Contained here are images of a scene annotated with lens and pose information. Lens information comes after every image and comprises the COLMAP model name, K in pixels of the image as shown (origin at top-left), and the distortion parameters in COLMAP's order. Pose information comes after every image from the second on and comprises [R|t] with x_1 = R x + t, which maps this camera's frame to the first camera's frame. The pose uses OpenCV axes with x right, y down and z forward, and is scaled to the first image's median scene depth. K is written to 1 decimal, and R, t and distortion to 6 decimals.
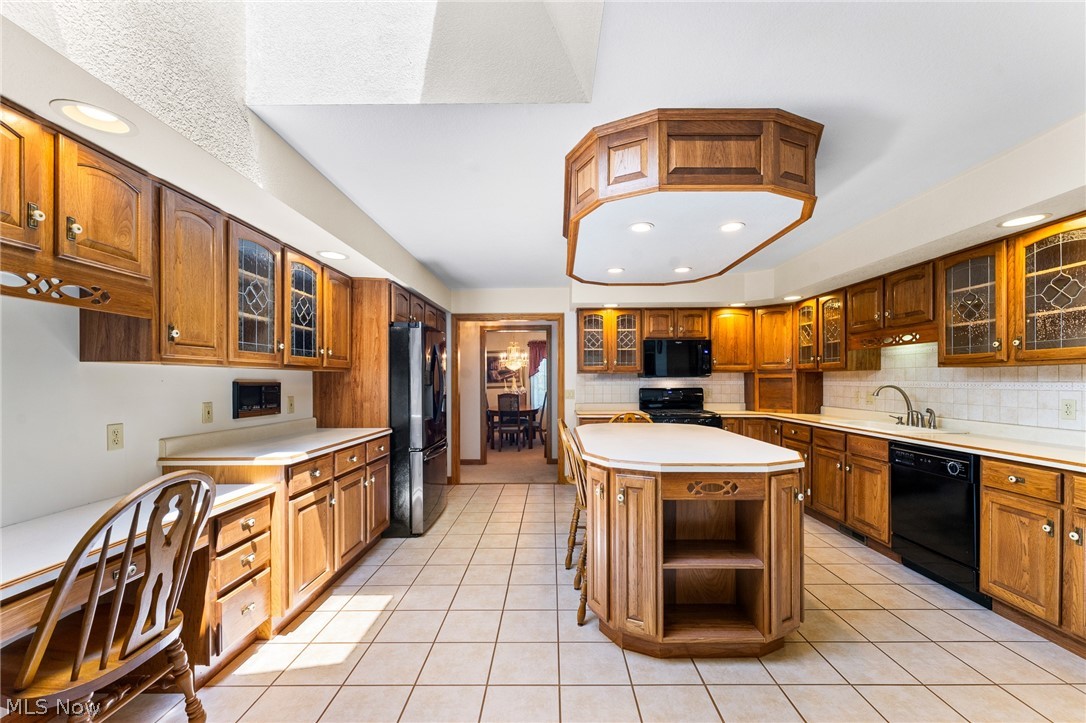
lens RADIAL K [[439.6, 0, 550.5], [0, 439.6, 381.4], [0, 0, 1]] dist [0.000243, -0.000168]
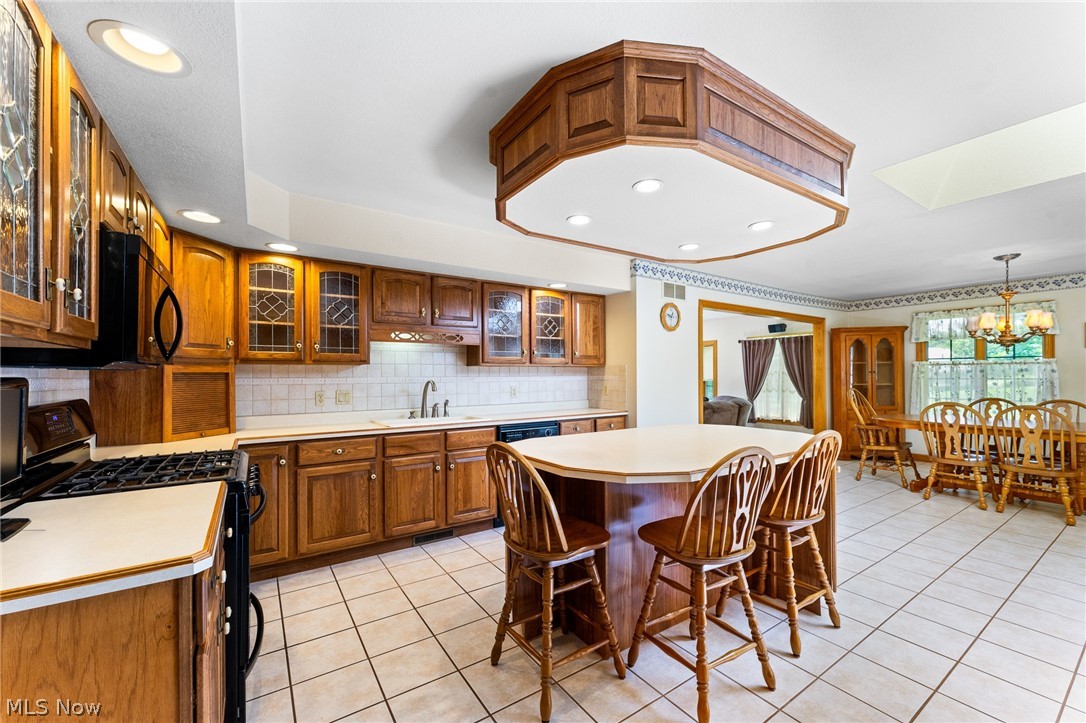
lens RADIAL K [[436.6, 0, 548.1], [0, 436.6, 371.9], [0, 0, 1]] dist [0.001048, -0.000238]
pose [[-0.561652, 0.011179, 0.827298, -0.252361], [0.010150, 0.999927, -0.006621, -0.002302], [-0.827311, 0.004679, -0.561724, 1.397848]]
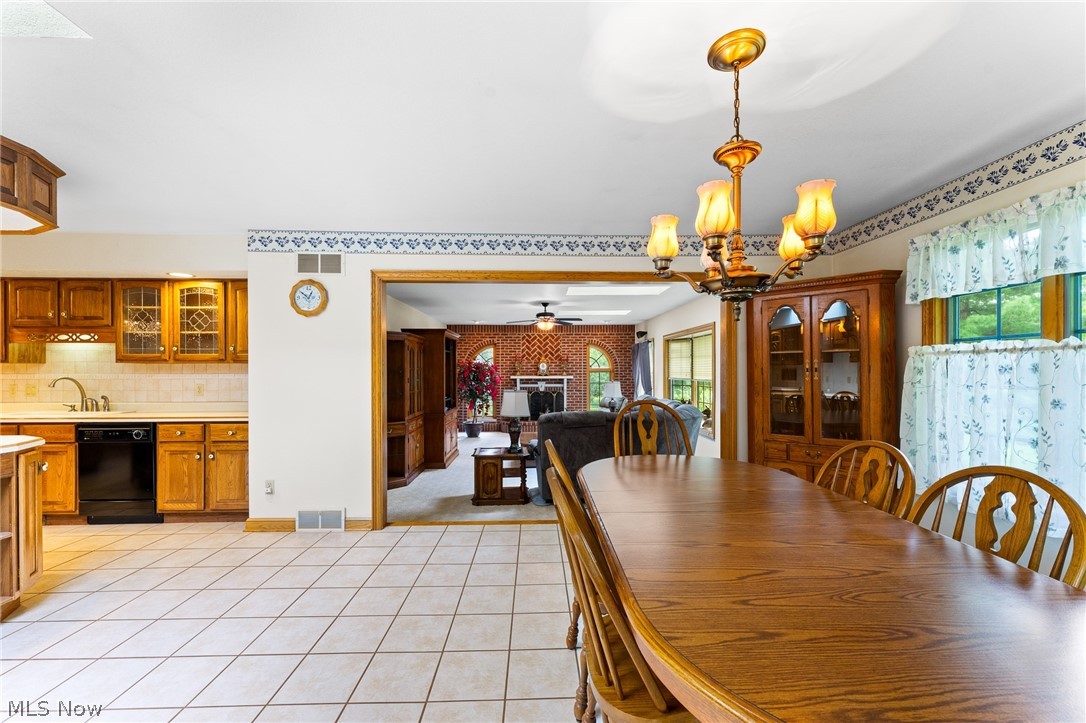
lens RADIAL K [[436.6, 0, 548.1], [0, 436.6, 371.9], [0, 0, 1]] dist [0.001048, -0.000238]
pose [[-0.032638, 0.002496, 0.999464, -0.404622], [0.004662, 0.999986, -0.002345, 0.003465], [-0.999456, 0.004583, -0.032649, -0.210284]]
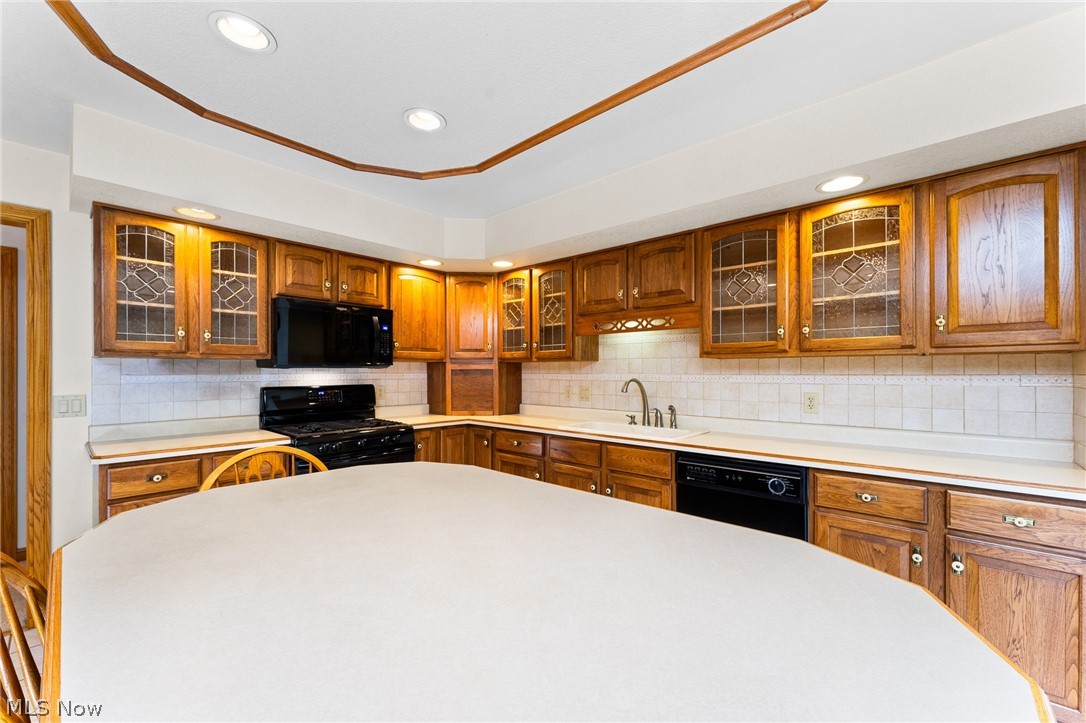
lens RADIAL K [[436.6, 0, 548.1], [0, 436.6, 371.9], [0, 0, 1]] dist [0.001048, -0.000238]
pose [[0.660674, 0.001129, 0.750673, 0.050679], [0.001353, 0.999995, -0.002694, -0.002620], [-0.750672, 0.002795, 0.660669, 0.598368]]
